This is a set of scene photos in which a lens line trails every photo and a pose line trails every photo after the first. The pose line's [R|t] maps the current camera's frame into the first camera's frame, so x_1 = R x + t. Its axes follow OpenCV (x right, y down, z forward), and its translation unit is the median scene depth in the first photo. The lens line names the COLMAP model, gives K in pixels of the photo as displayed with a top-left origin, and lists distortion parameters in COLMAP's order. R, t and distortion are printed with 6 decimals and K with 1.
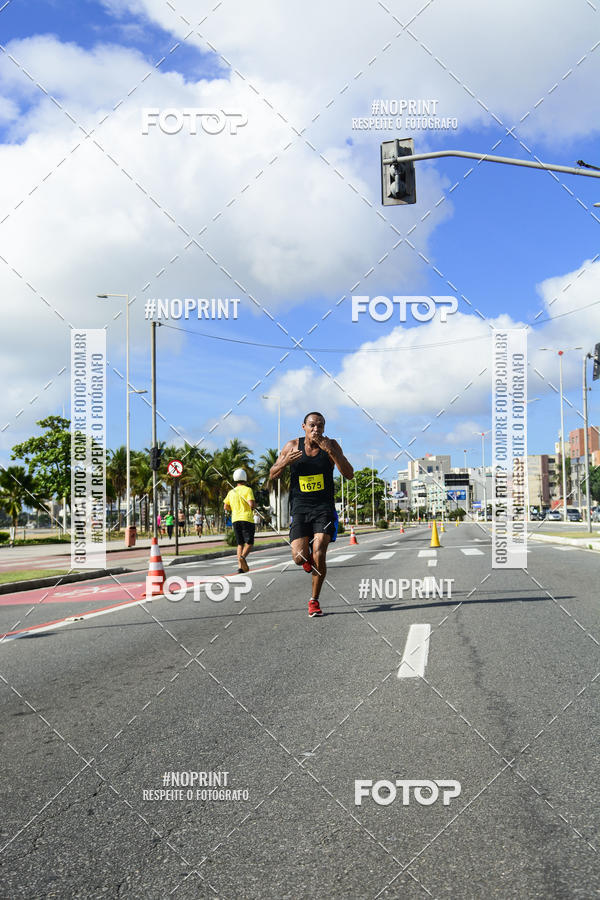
lens RADIAL K [[1369.8, 0, 308.8], [0, 1369.8, 447.0], [0, 0, 1]] dist [0.193889, 0.000000]
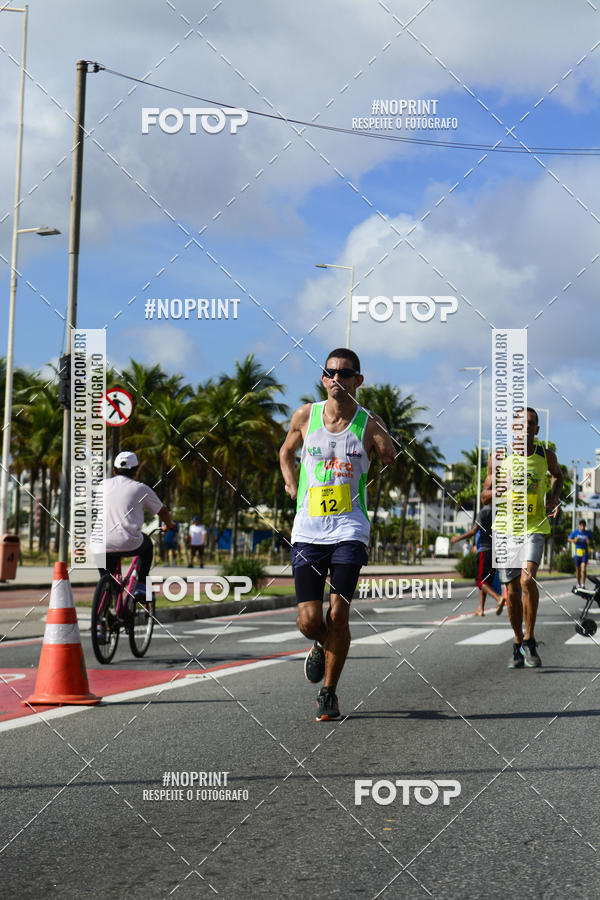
lens RADIAL K [[2394.6, 0, 288.9], [0, 2394.6, 485.5], [0, 0, 1]] dist [0.115122, 0.000000]
pose [[0.998475, 0.052559, -0.016884, -0.024436], [-0.052118, 0.998312, 0.025619, 0.015415], [0.018202, -0.024700, 0.999529, 0.209972]]
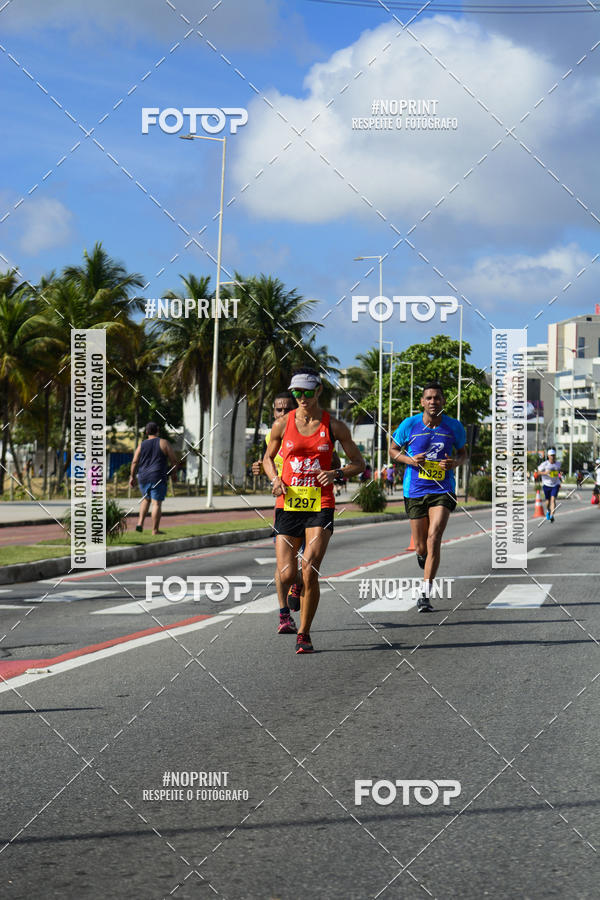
lens RADIAL K [[2801.3, 0, 317.2], [0, 2801.3, 461.6], [0, 0, 1]] dist [0.034031, 0.000000]
pose [[0.998415, 0.037843, 0.041656, -0.023870], [-0.040636, 0.996832, 0.068366, -0.001925], [-0.038937, -0.069950, 0.996790, 0.233160]]
